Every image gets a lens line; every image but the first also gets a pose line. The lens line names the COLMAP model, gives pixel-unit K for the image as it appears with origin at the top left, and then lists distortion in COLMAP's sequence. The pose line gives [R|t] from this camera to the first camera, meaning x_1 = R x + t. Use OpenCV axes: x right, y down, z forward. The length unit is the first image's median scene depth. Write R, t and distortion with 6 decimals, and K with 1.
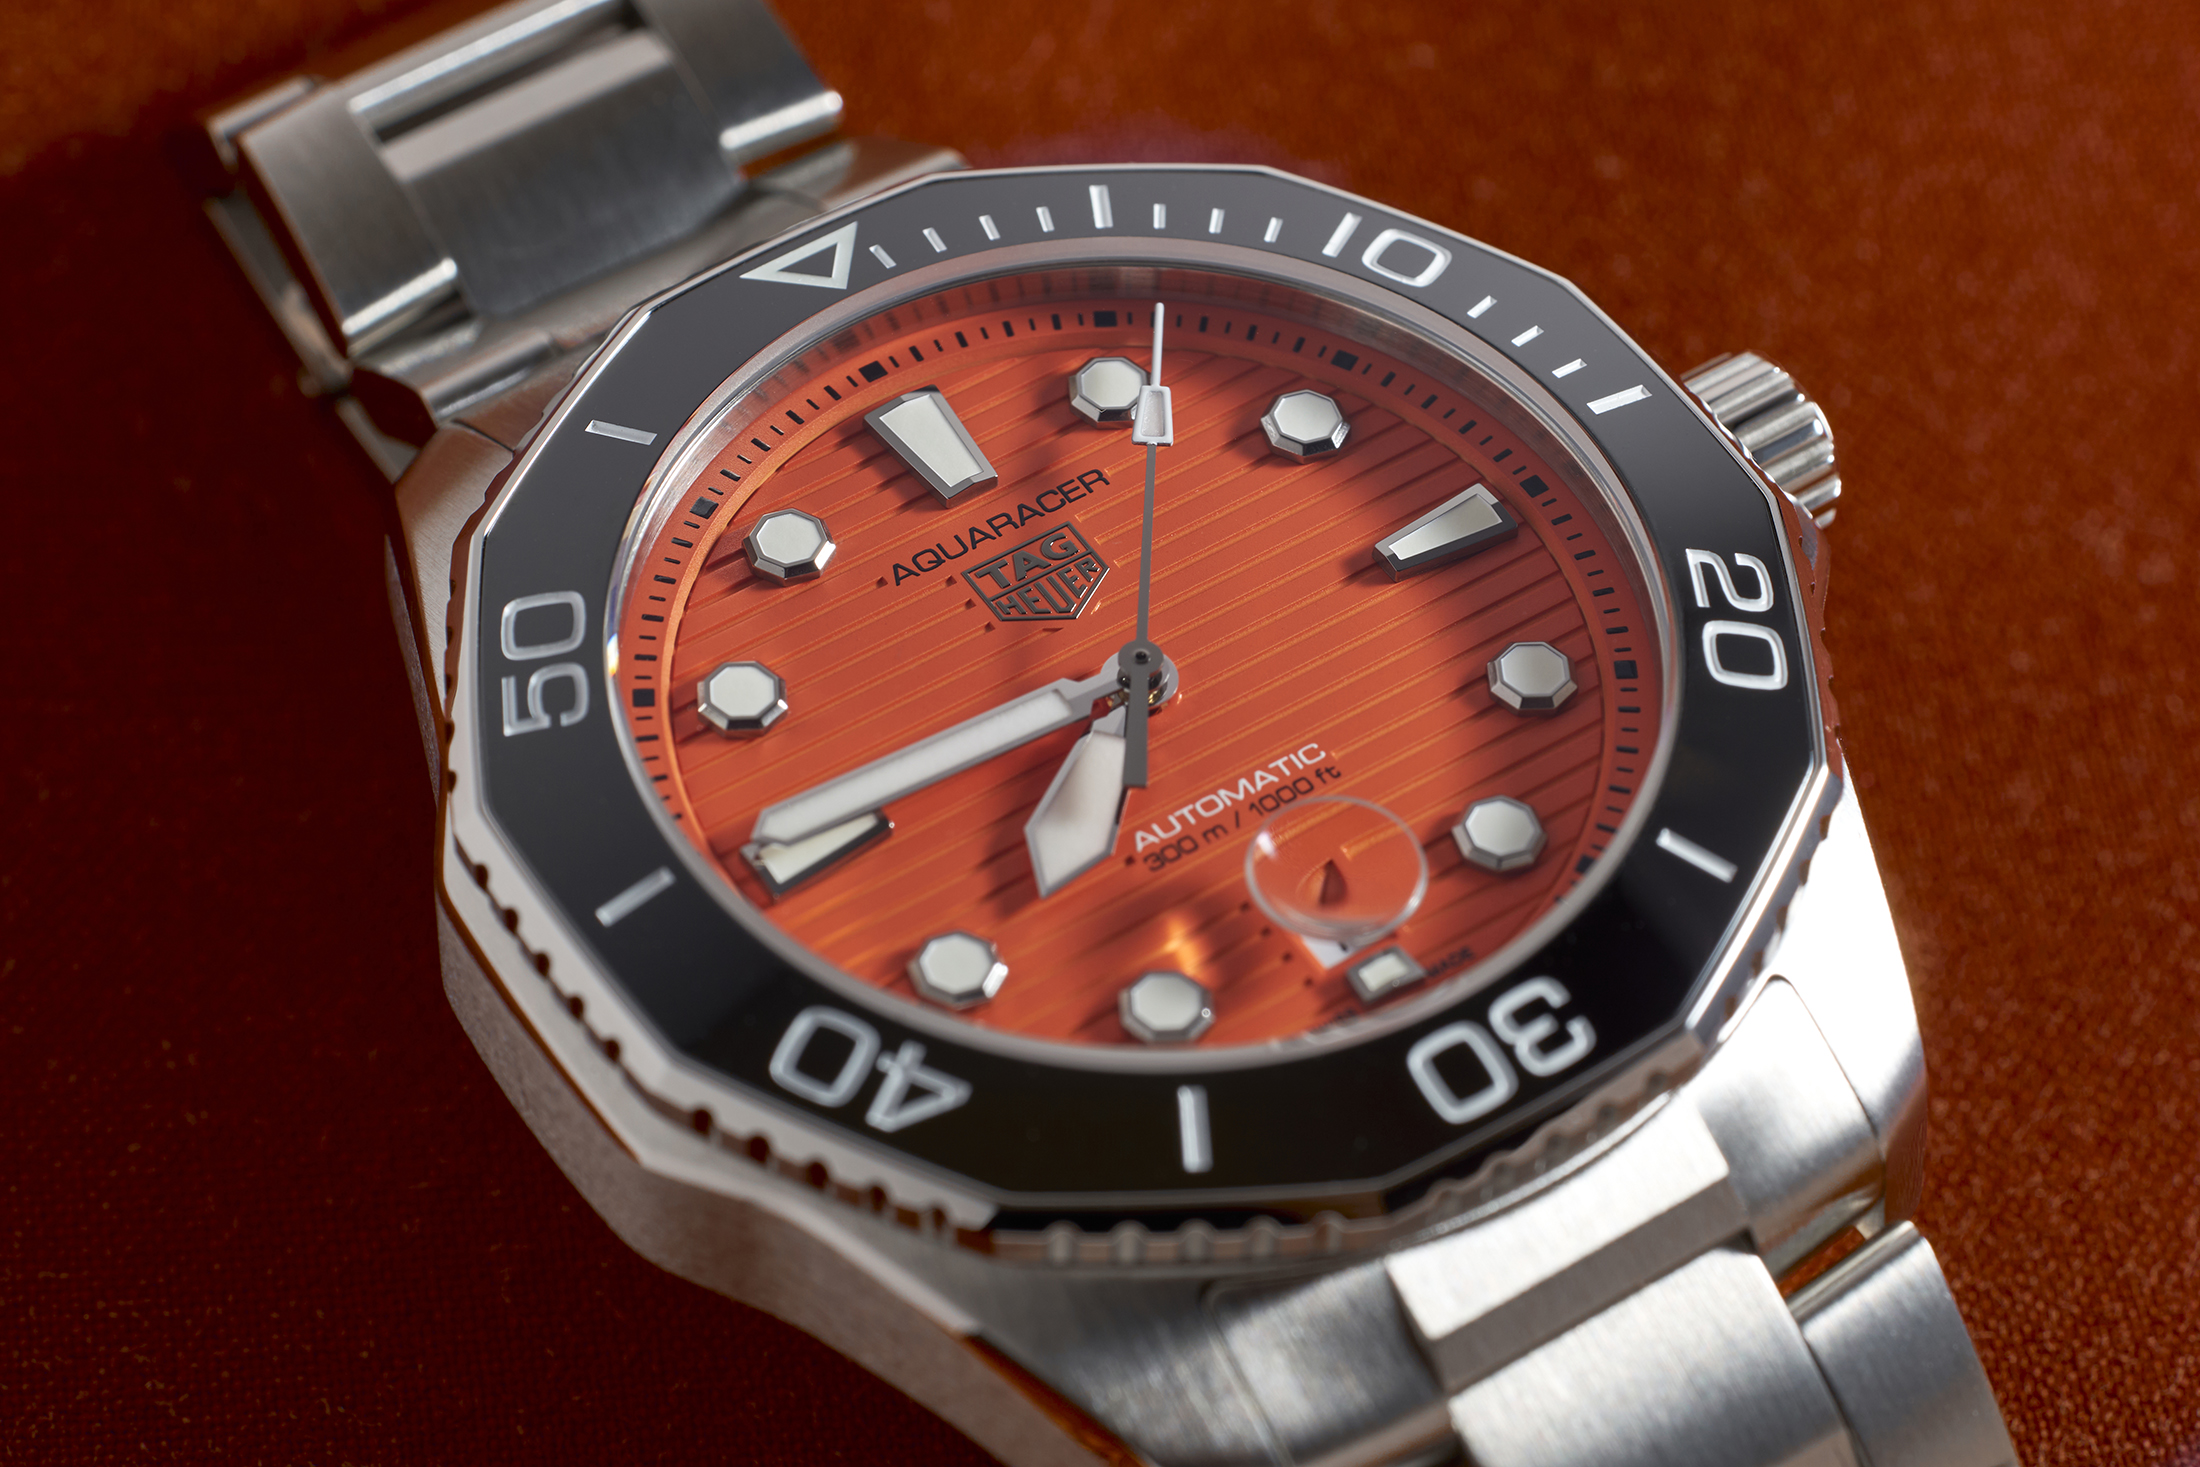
lens RADIAL K [[6165.4, 0, 1000.1], [0, 6165.4, 734.5], [0, 0, 1]] dist [0.157389, 0.687580]
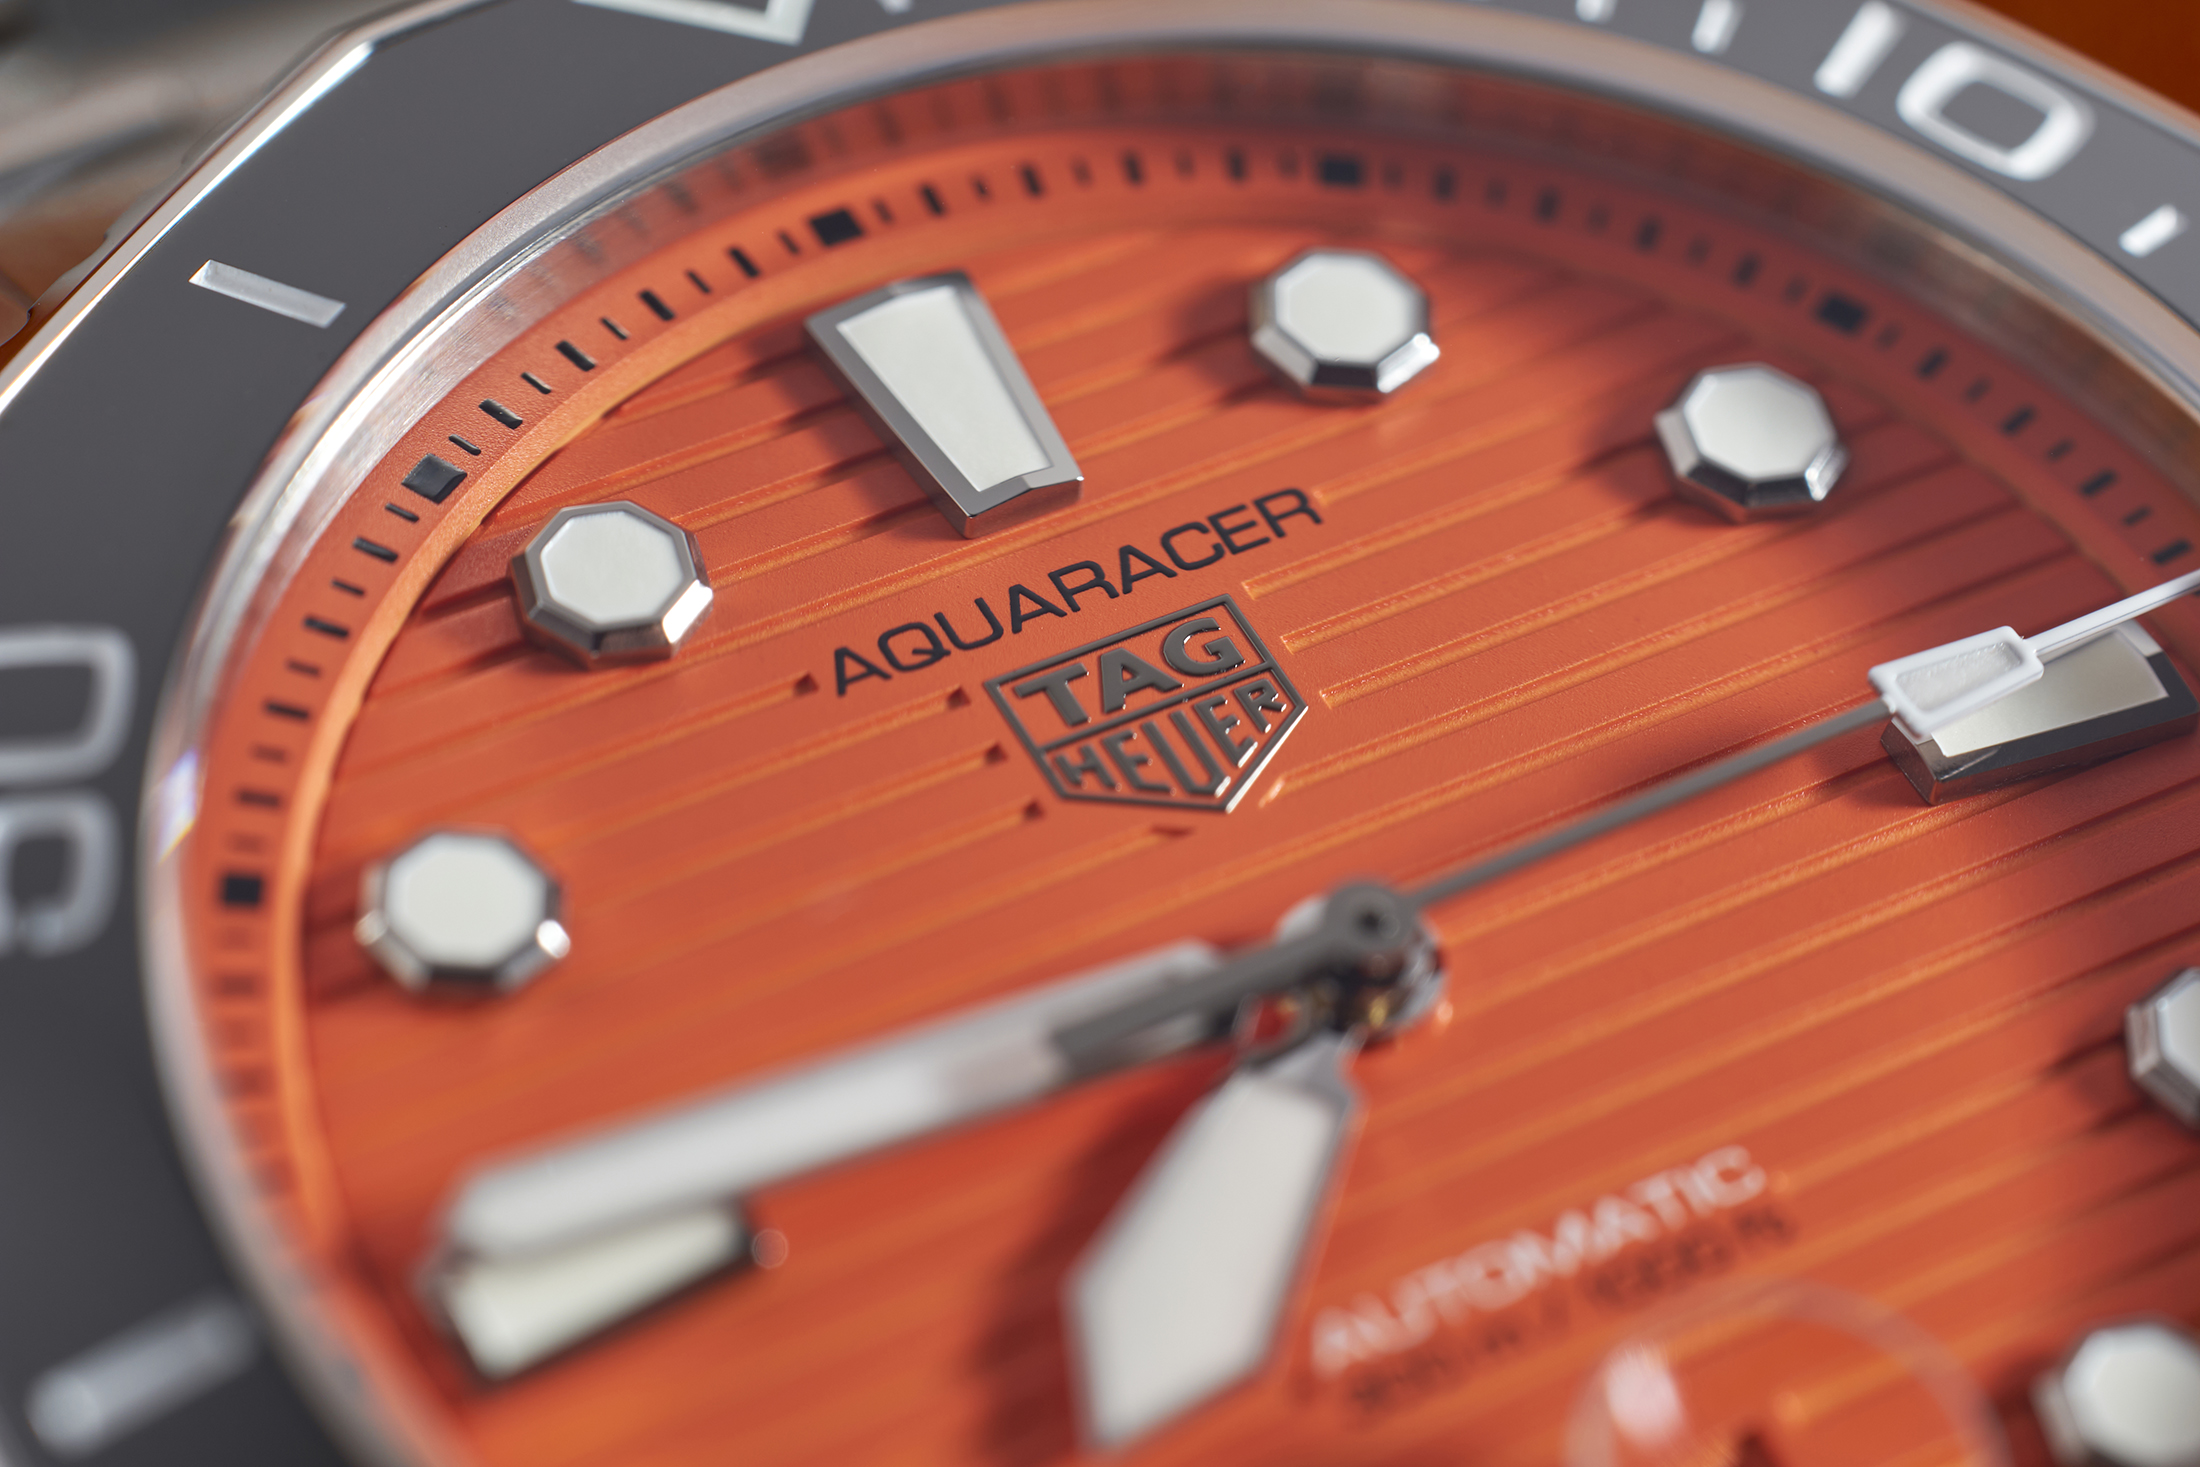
lens RADIAL K [[6076.2, 0, 1100.0], [0, 6076.2, 733.5], [0, 0, 1]] dist [0.035672, -0.273805]
pose [[0.993851, 0.106209, 0.031293, -0.011280], [-0.106052, 0.994338, -0.006639, -0.020350], [-0.031821, 0.003280, 0.999488, 0.551359]]
